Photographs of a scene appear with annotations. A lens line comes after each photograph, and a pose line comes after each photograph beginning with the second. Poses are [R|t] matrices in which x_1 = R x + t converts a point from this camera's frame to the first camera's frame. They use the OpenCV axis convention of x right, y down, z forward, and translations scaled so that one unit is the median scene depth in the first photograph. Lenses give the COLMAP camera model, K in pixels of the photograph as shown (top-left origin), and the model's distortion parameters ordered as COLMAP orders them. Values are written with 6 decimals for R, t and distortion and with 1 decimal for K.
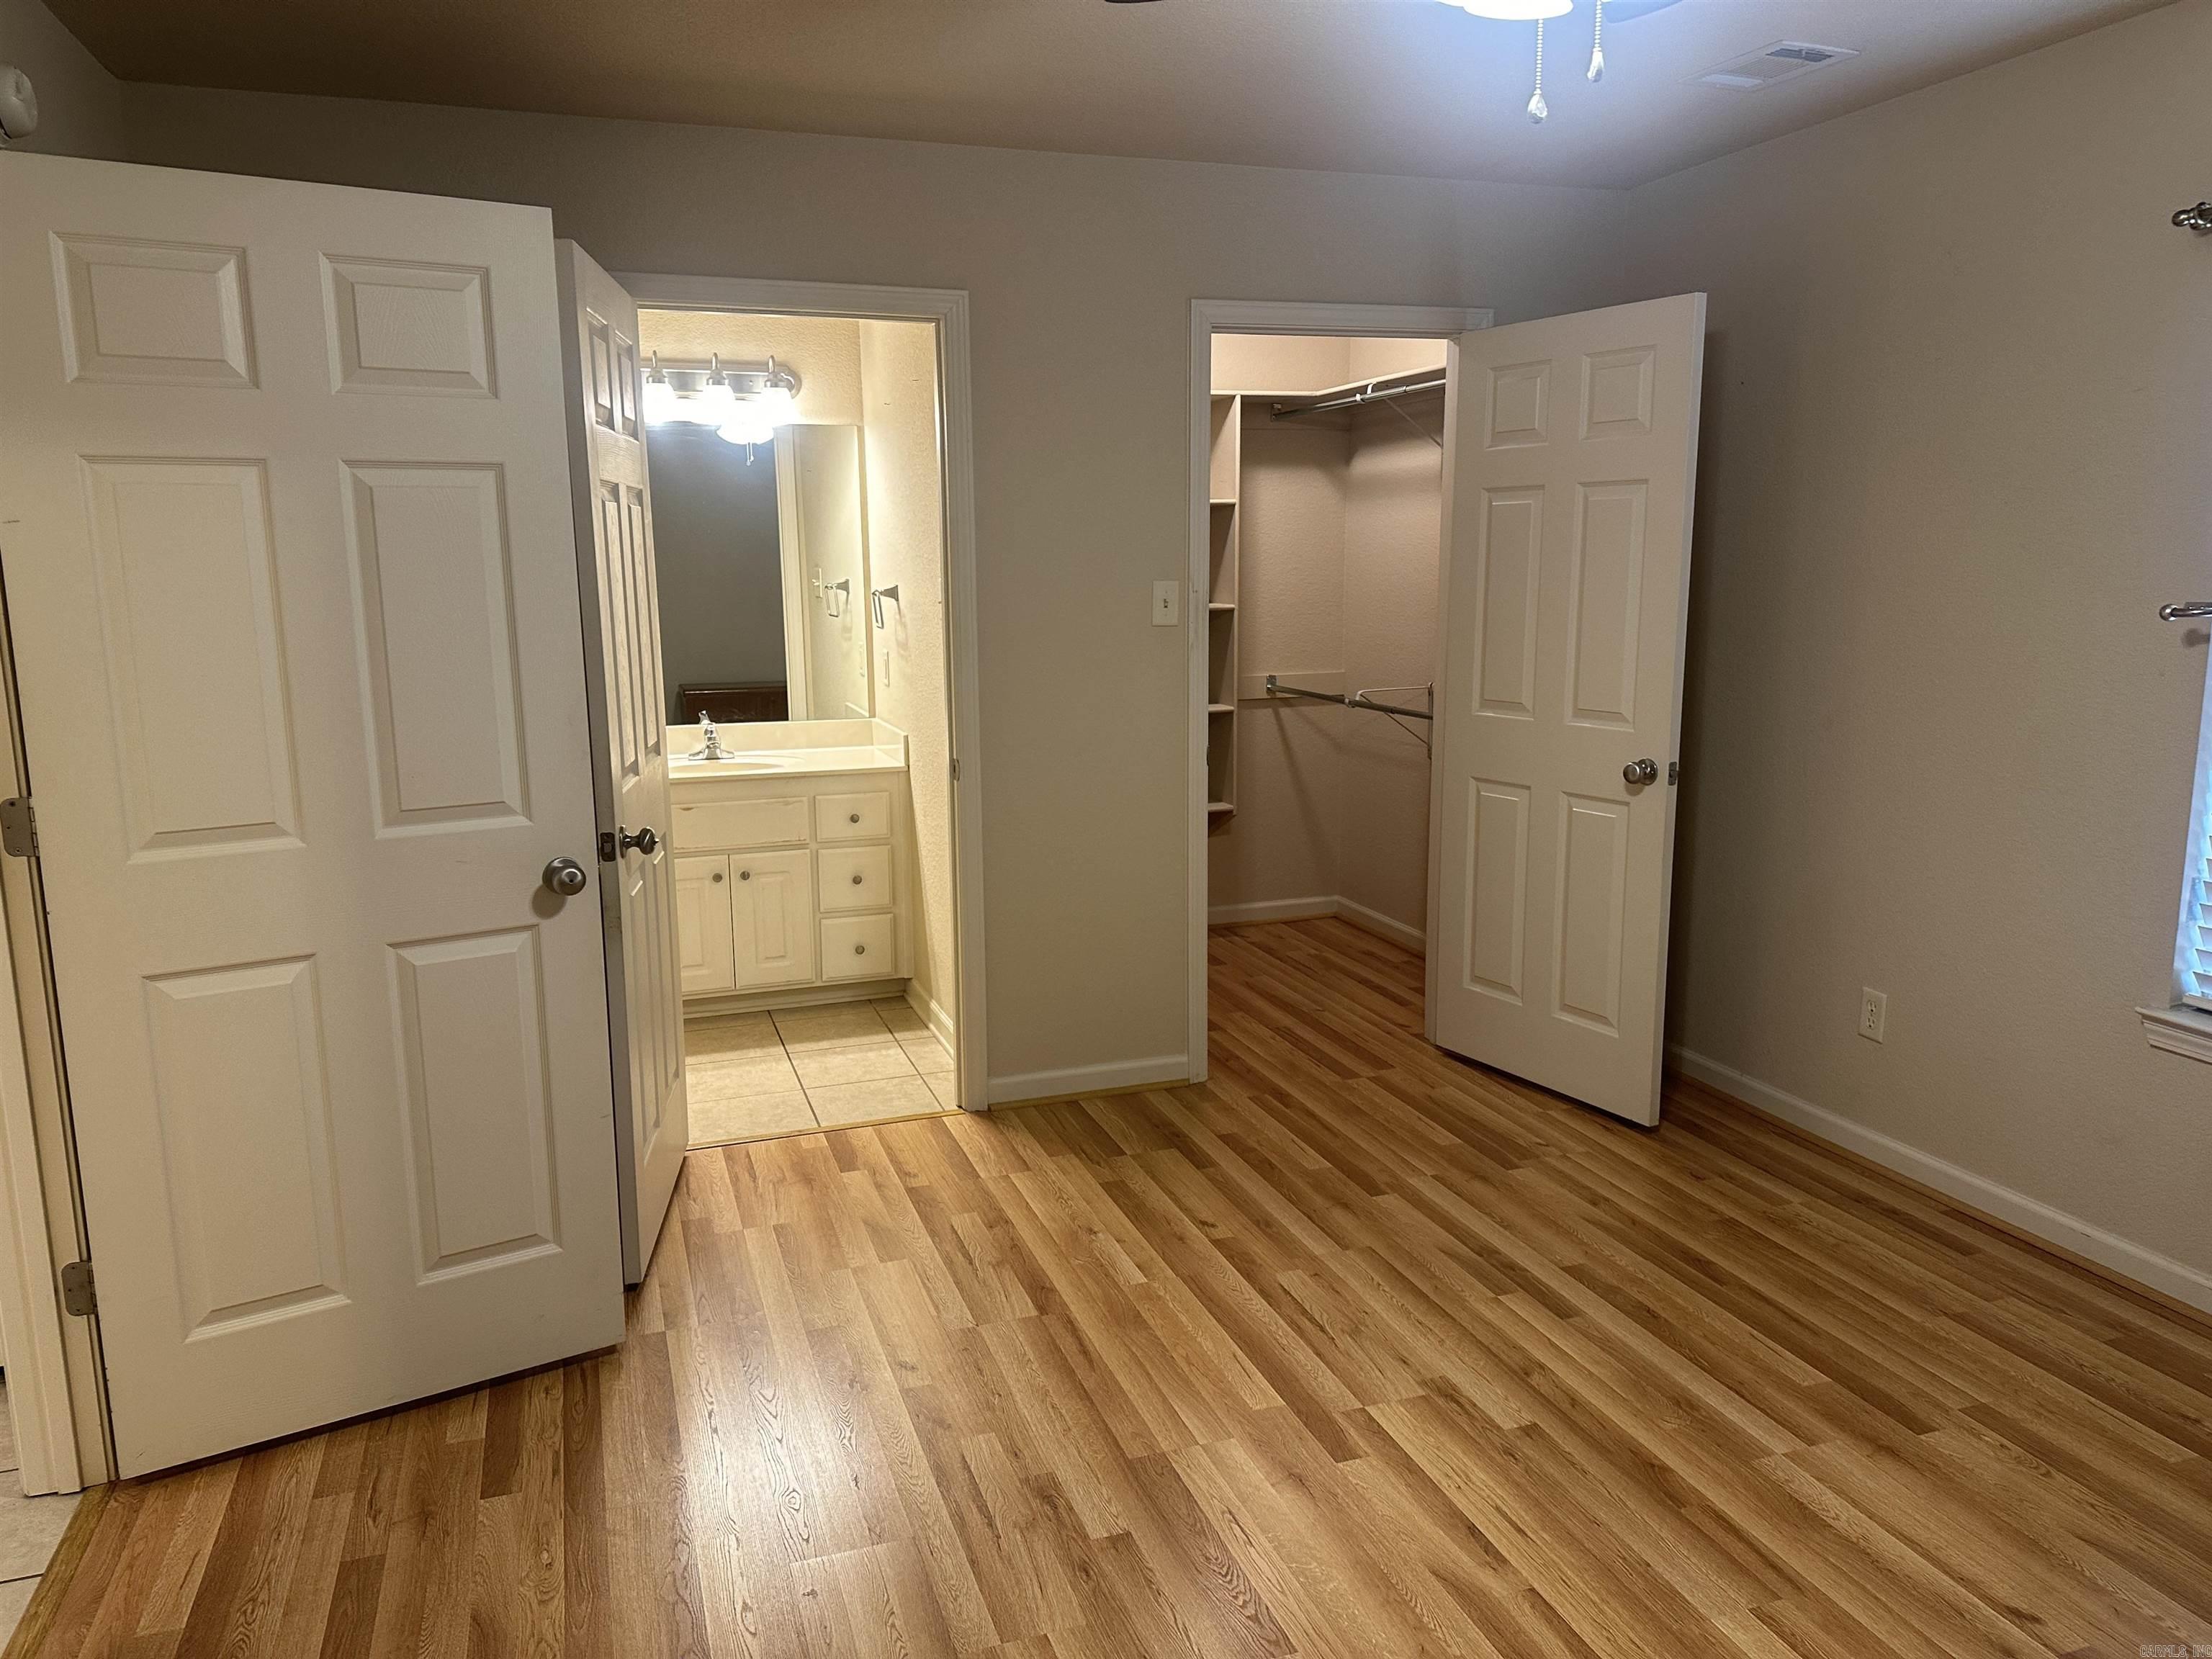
lens RADIAL K [[1535.2, 0, 1042.5], [0, 1535.2, 821.5], [0, 0, 1]] dist [-0.001792, -0.039996]
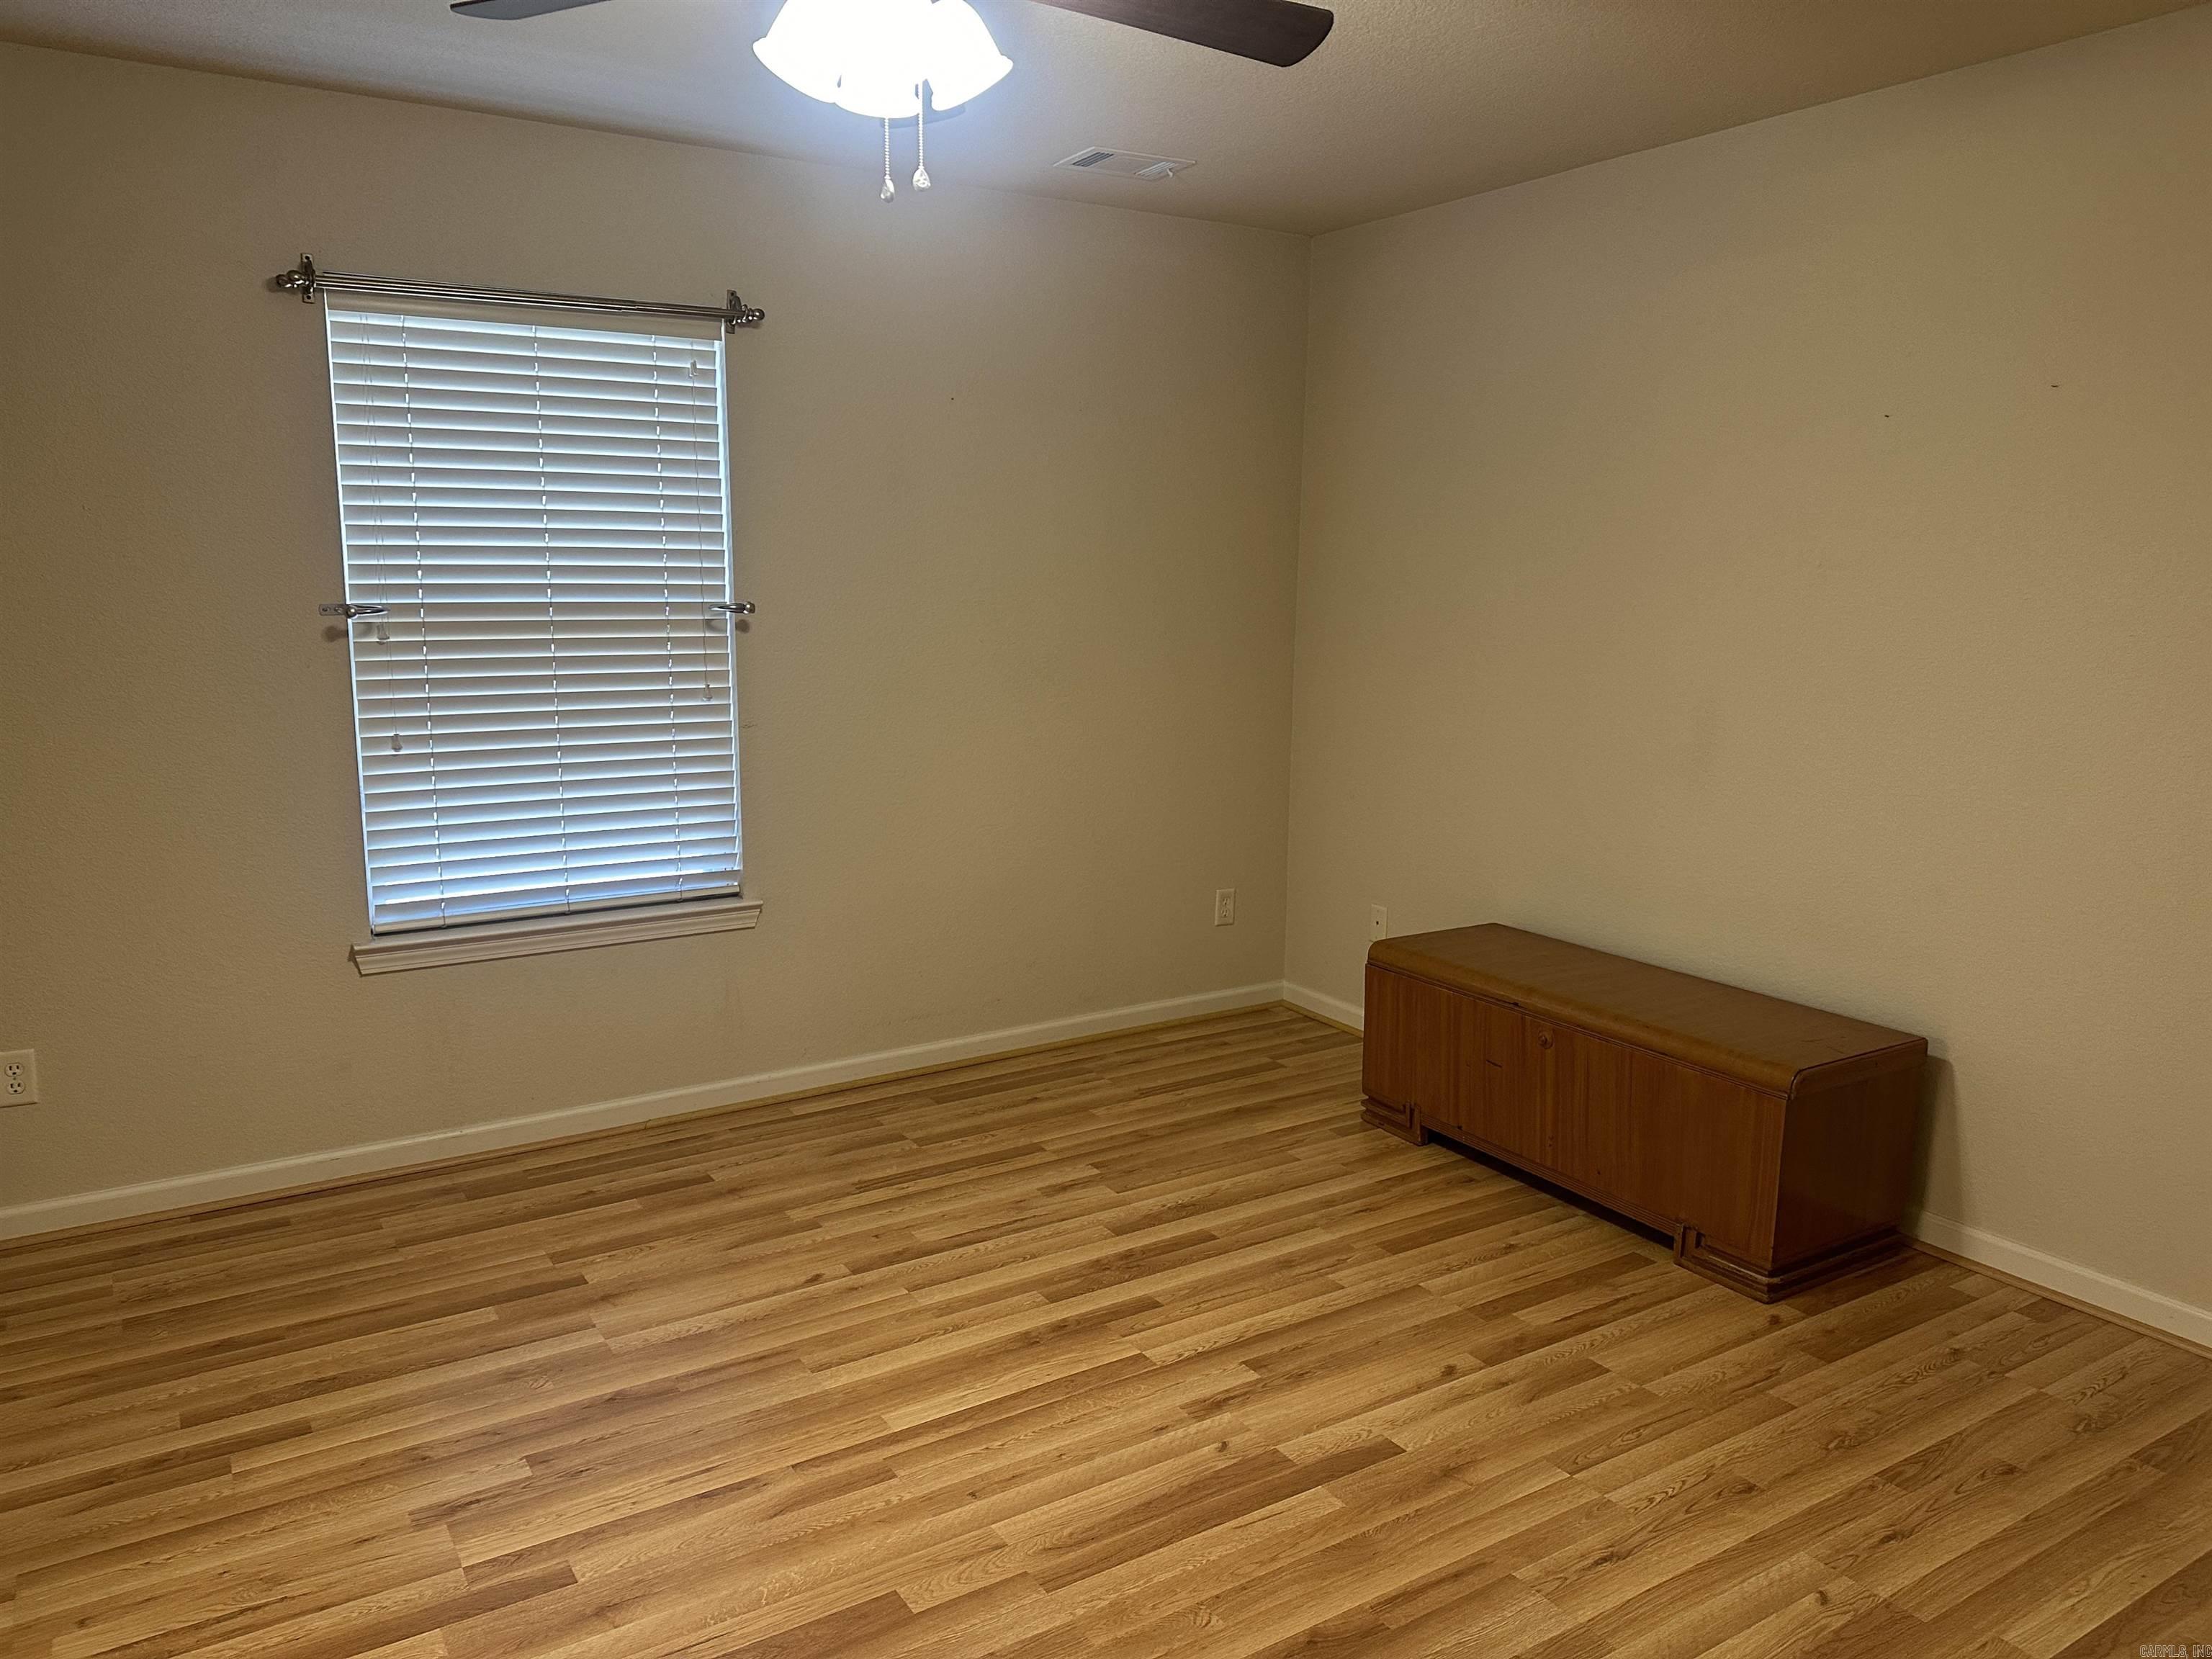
lens RADIAL K [[1522.2, 0, 1096.7], [0, 1522.2, 838.6], [0, 0, 1]] dist [0.123130, -0.169207]
pose [[-0.247491, -0.162777, 0.955119, -0.649256], [0.164379, 0.964441, 0.206960, -0.132433], [-0.954844, 0.208222, -0.211934, 0.776859]]
